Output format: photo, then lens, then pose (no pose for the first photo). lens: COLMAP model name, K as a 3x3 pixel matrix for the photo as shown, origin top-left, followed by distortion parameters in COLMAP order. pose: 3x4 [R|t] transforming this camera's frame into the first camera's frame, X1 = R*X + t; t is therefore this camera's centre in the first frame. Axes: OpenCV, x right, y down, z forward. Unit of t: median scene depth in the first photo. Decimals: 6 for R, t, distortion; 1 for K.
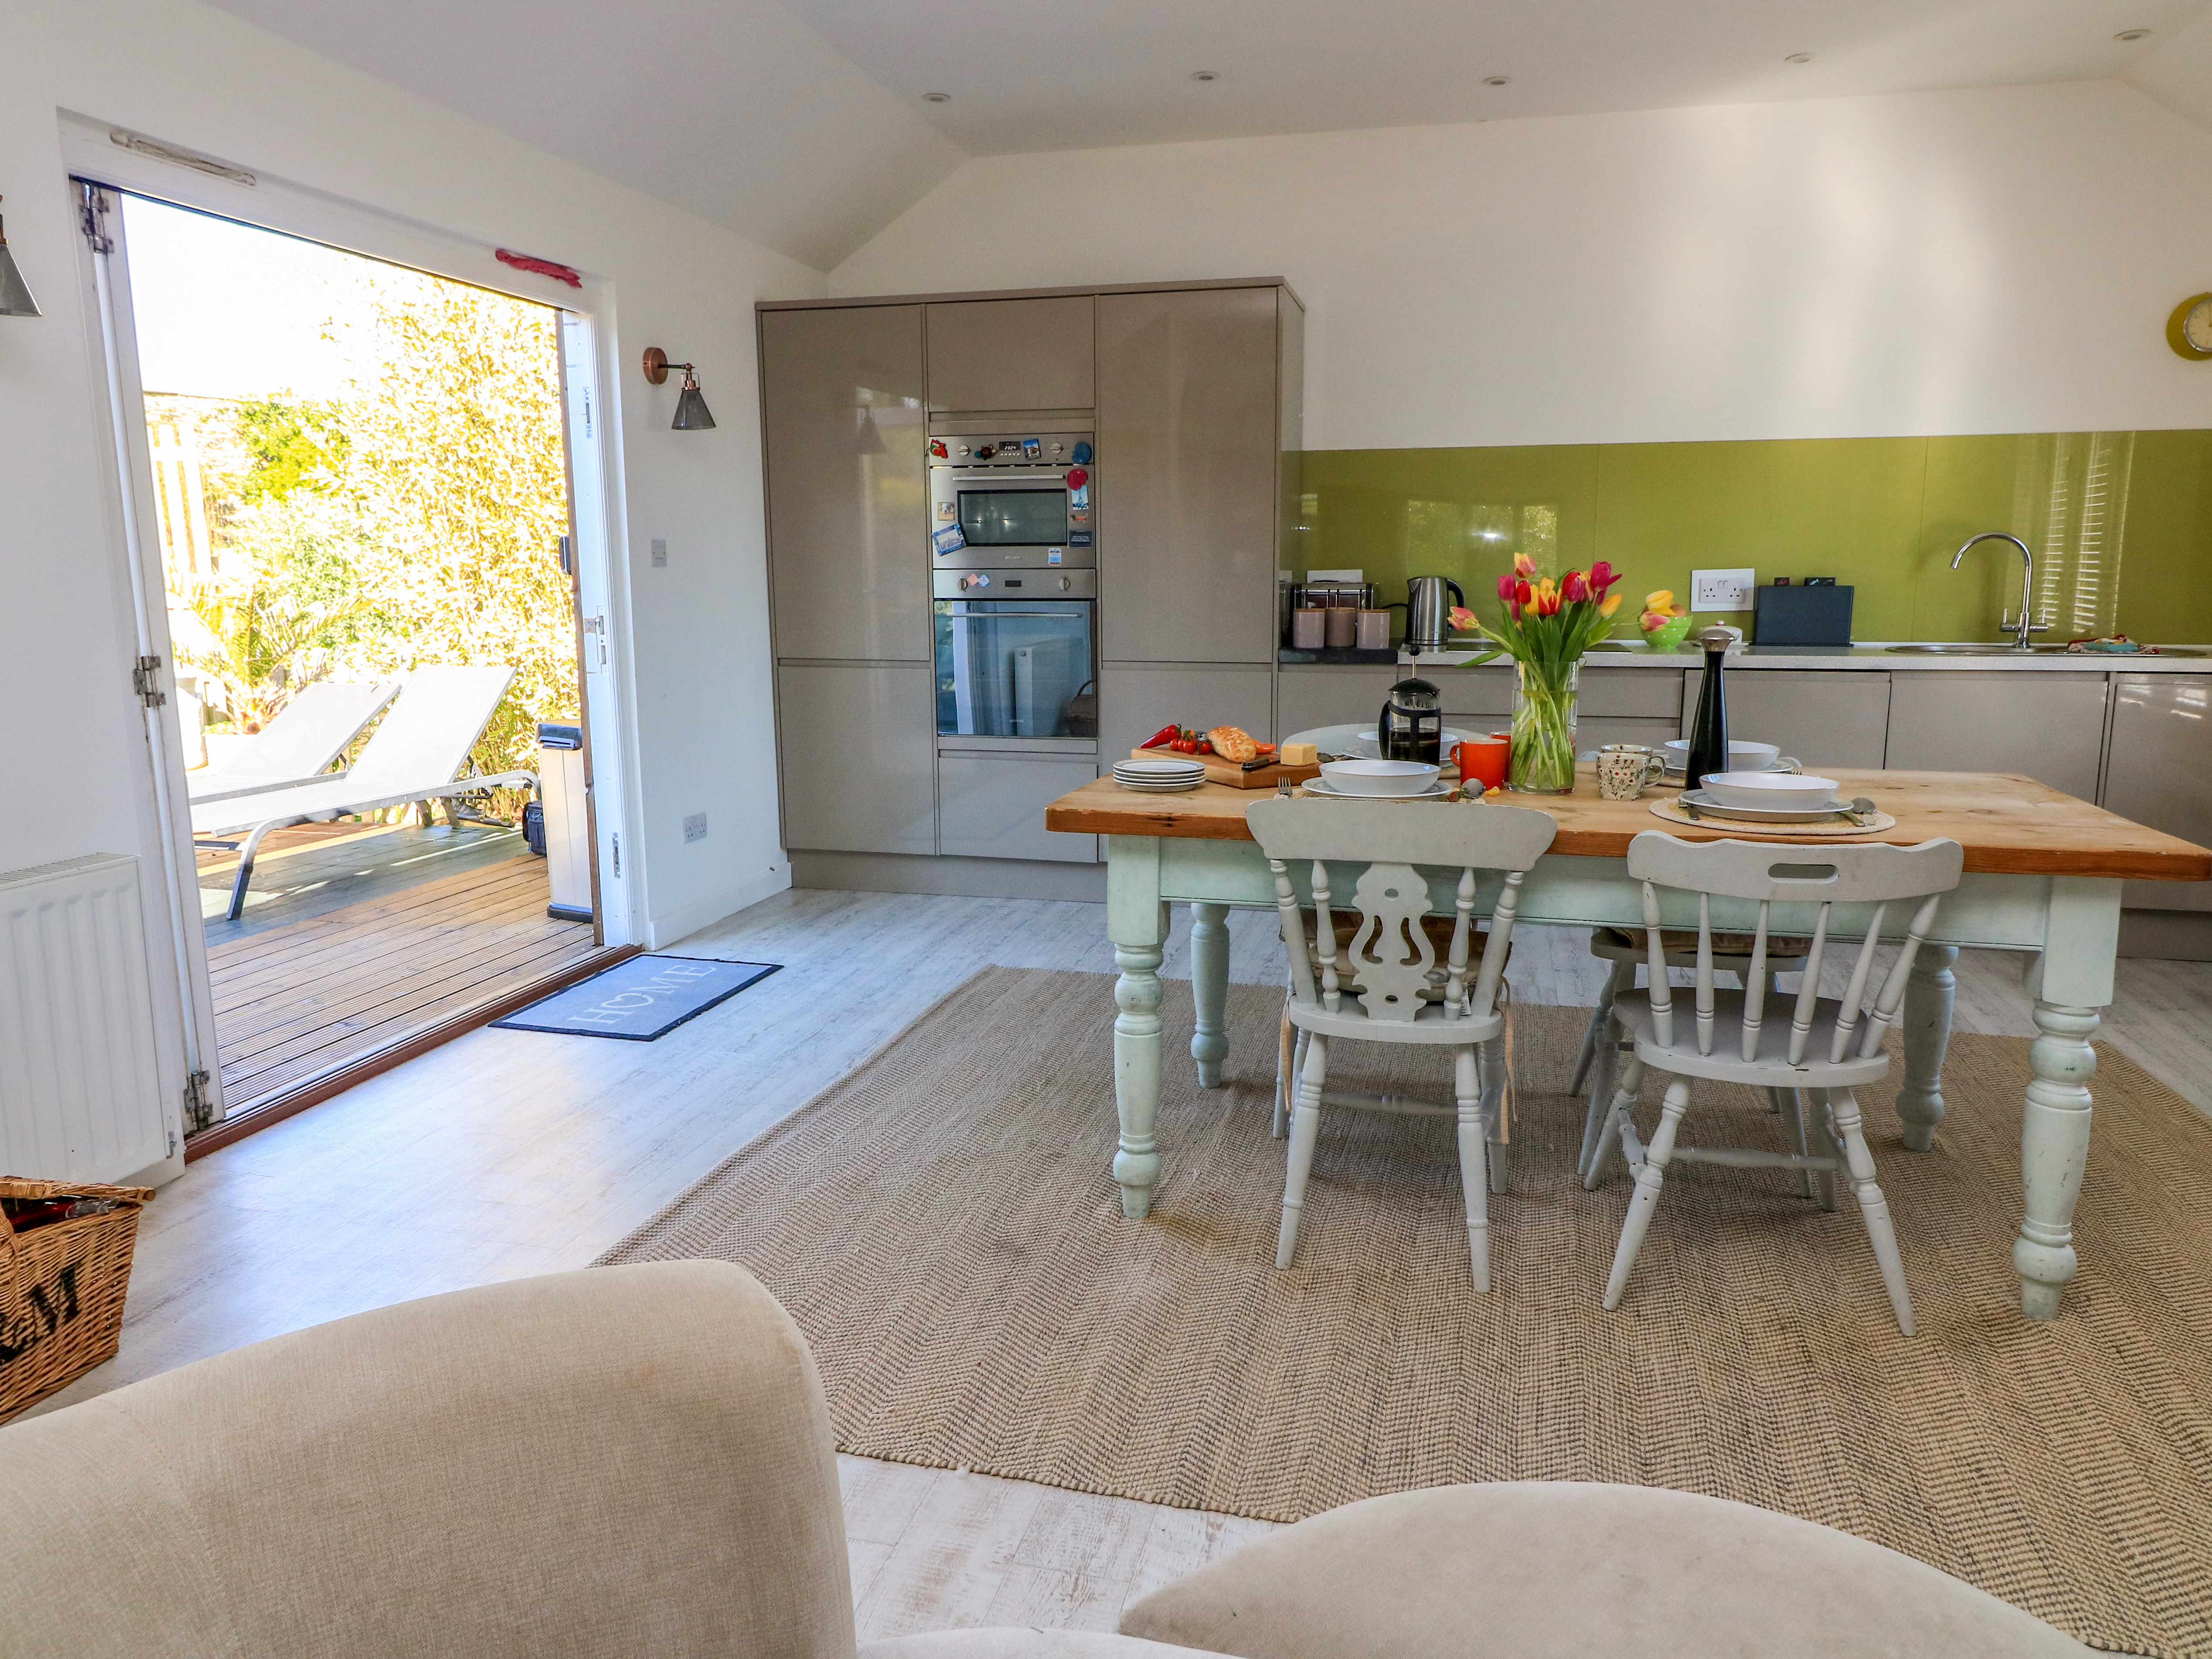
lens RADIAL K [[1440.3, 0, 1109.4], [0, 1440.3, 813.9], [0, 0, 1]] dist [0.001958, -0.001361]
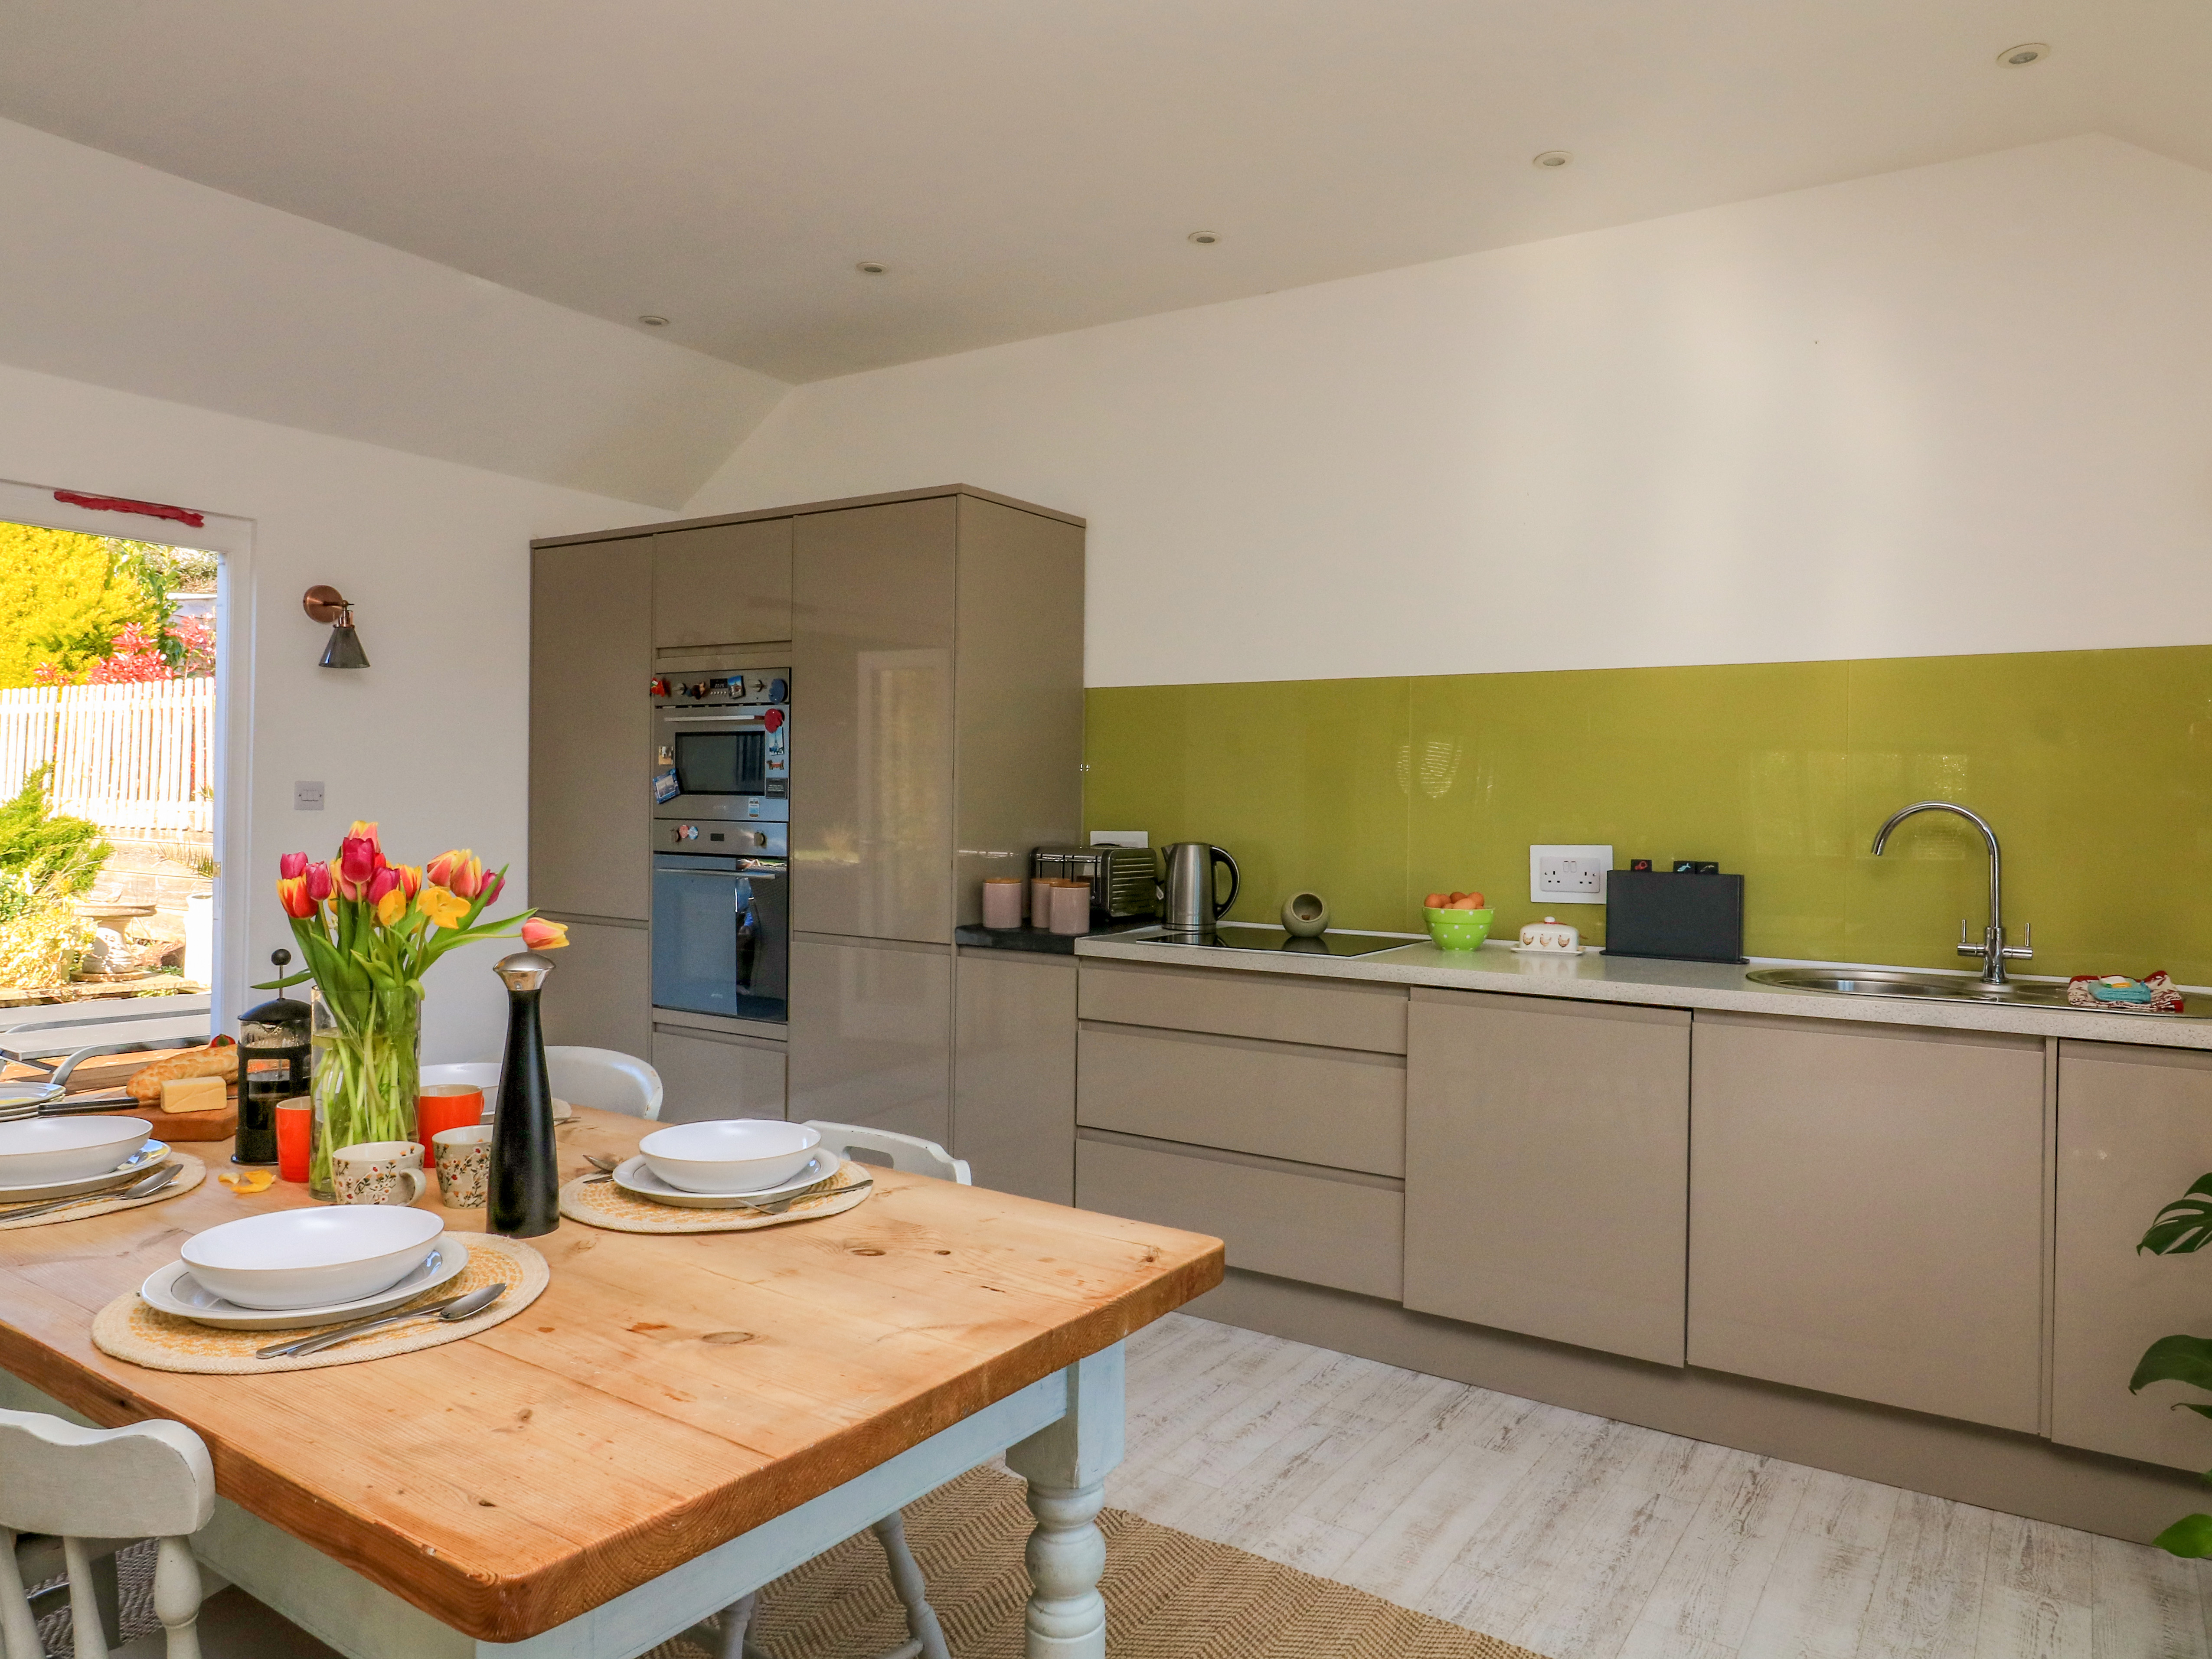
lens RADIAL K [[1440.1, 0, 1109.4], [0, 1440.1, 813.9], [0, 0, 1]] dist [0.001958, -0.001361]
pose [[0.944628, 0.022672, -0.327359, 0.452429], [-0.077705, 0.984691, -0.156029, -0.057677], [0.318810, 0.172826, 0.931929, 0.267105]]
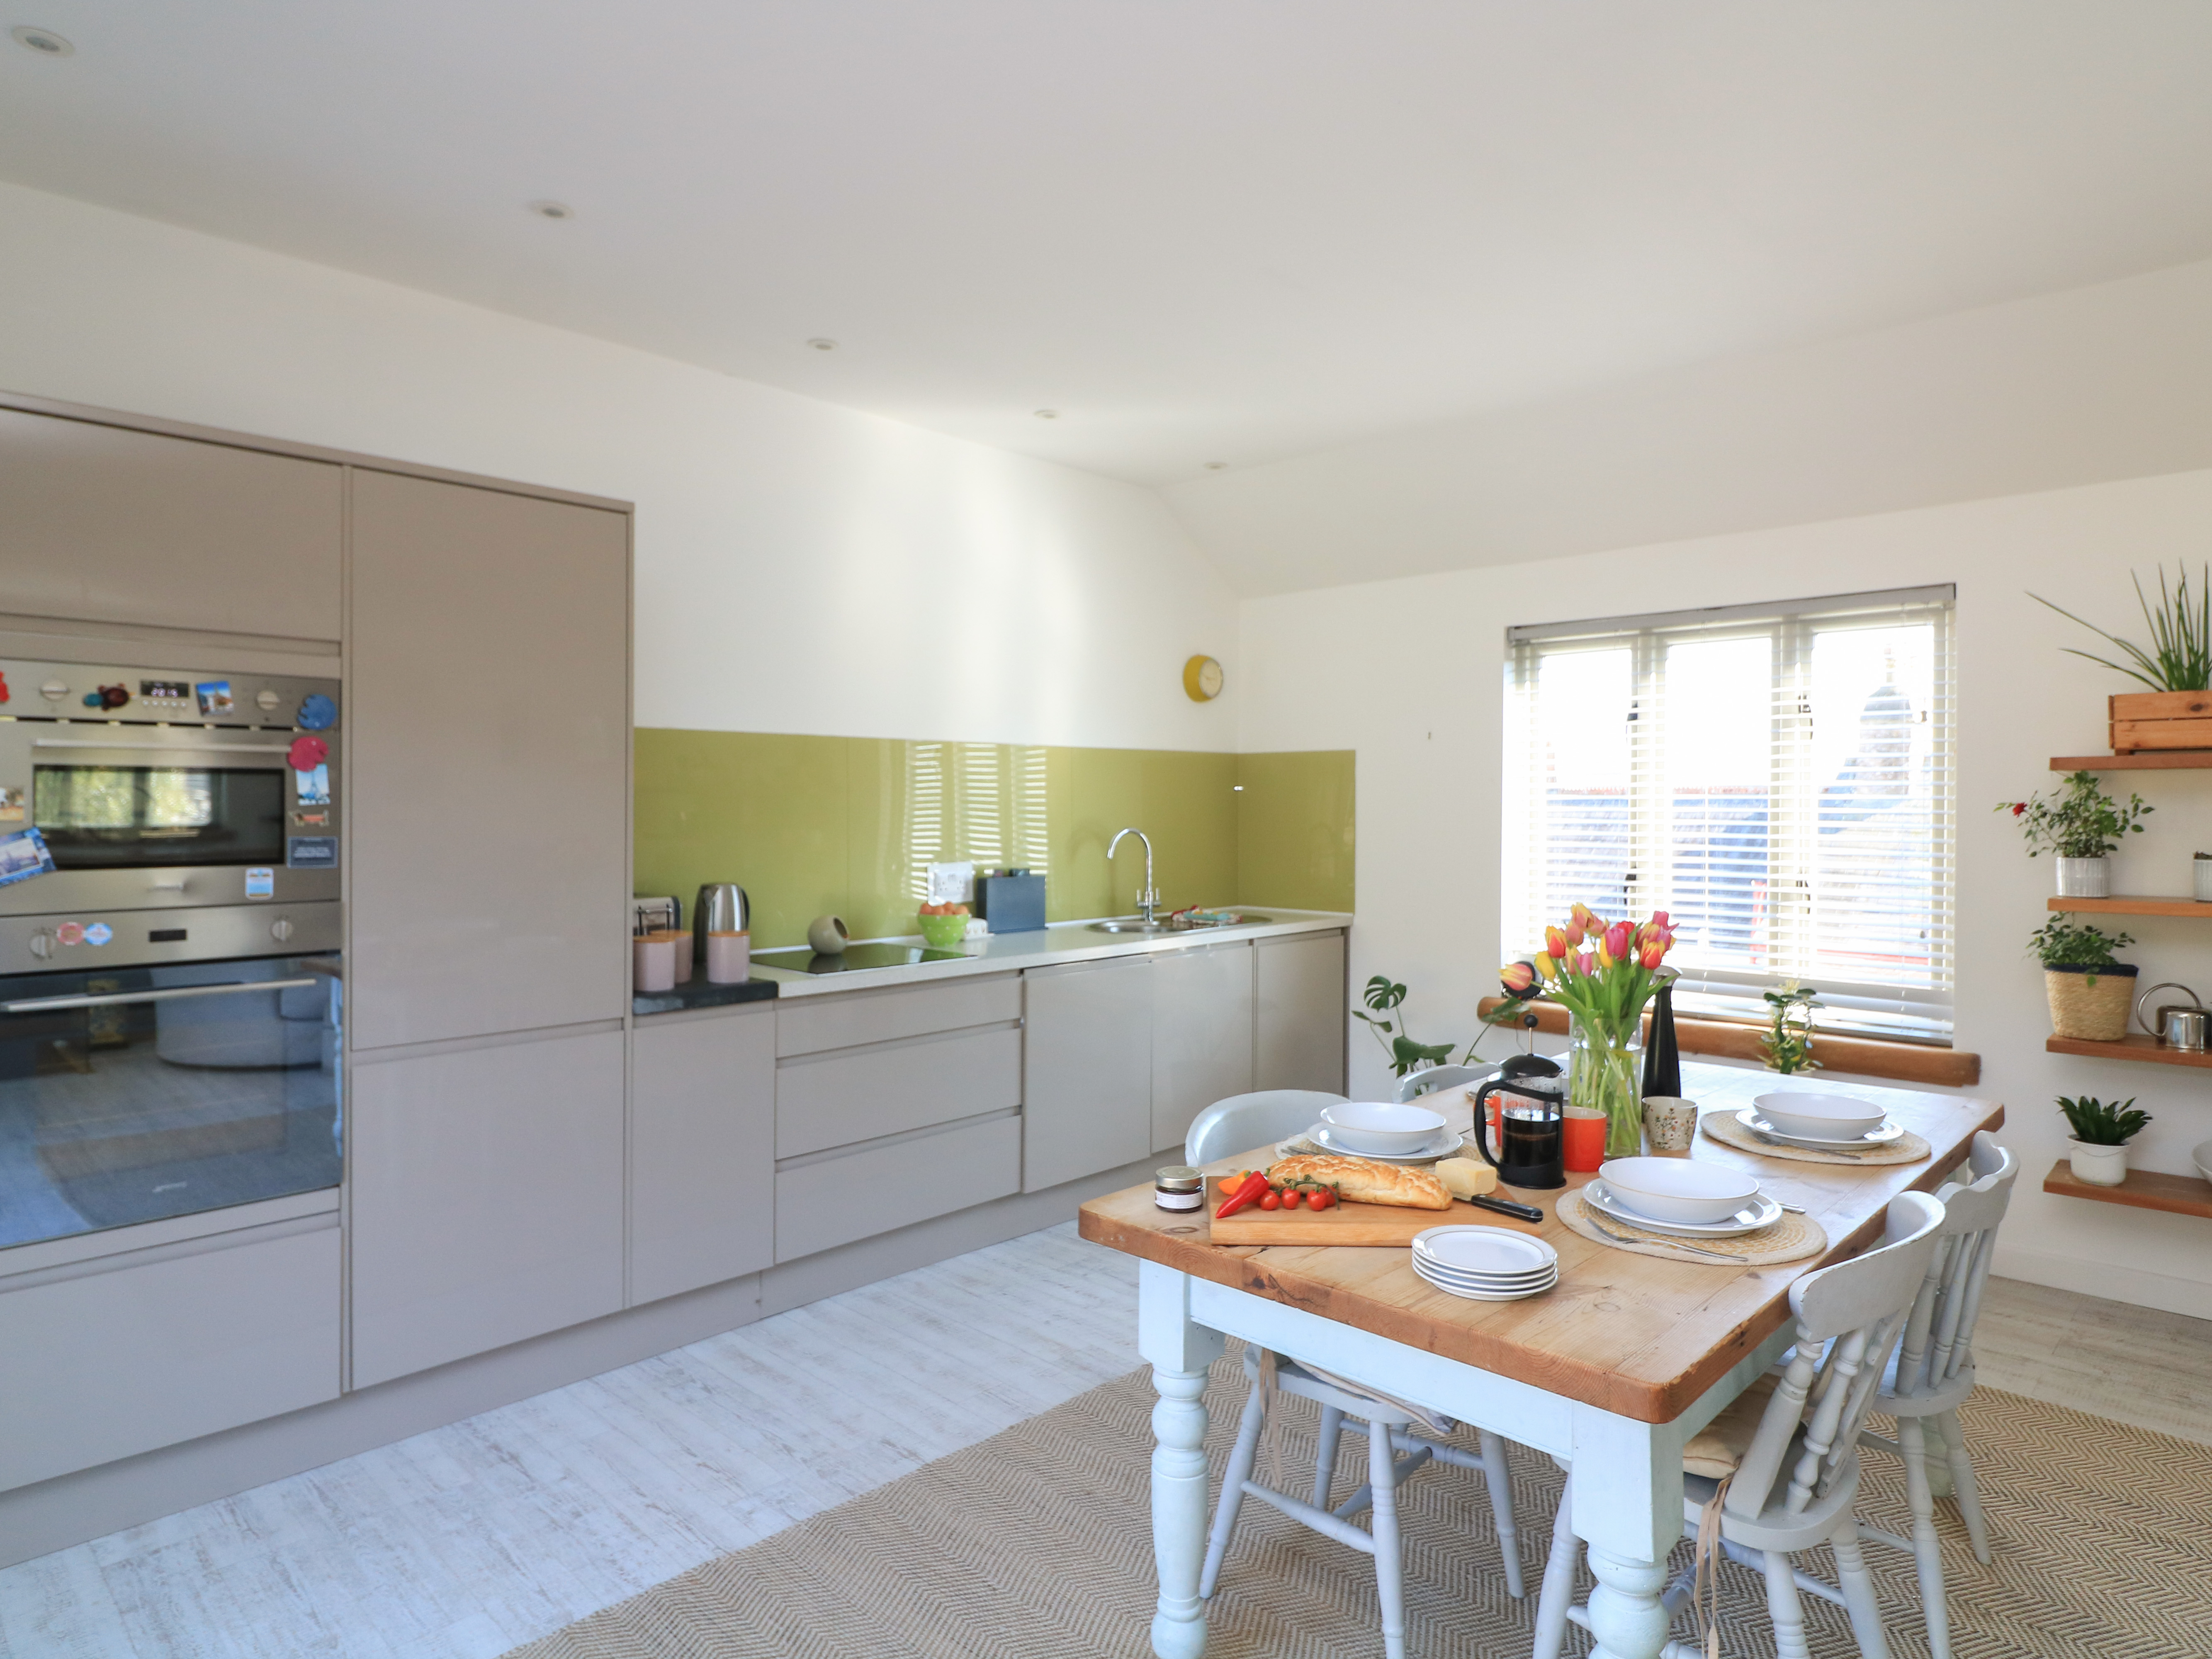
lens RADIAL K [[1288.7, 0, 1119.8], [0, 1288.7, 801.8], [0, 0, 1]] dist [0.003957, -0.009901]
pose [[0.486111, 0.004529, 0.873885, -0.324439], [0.142220, 0.986245, -0.084224, -0.120404], [-0.862247, 0.165226, 0.478781, 0.459067]]
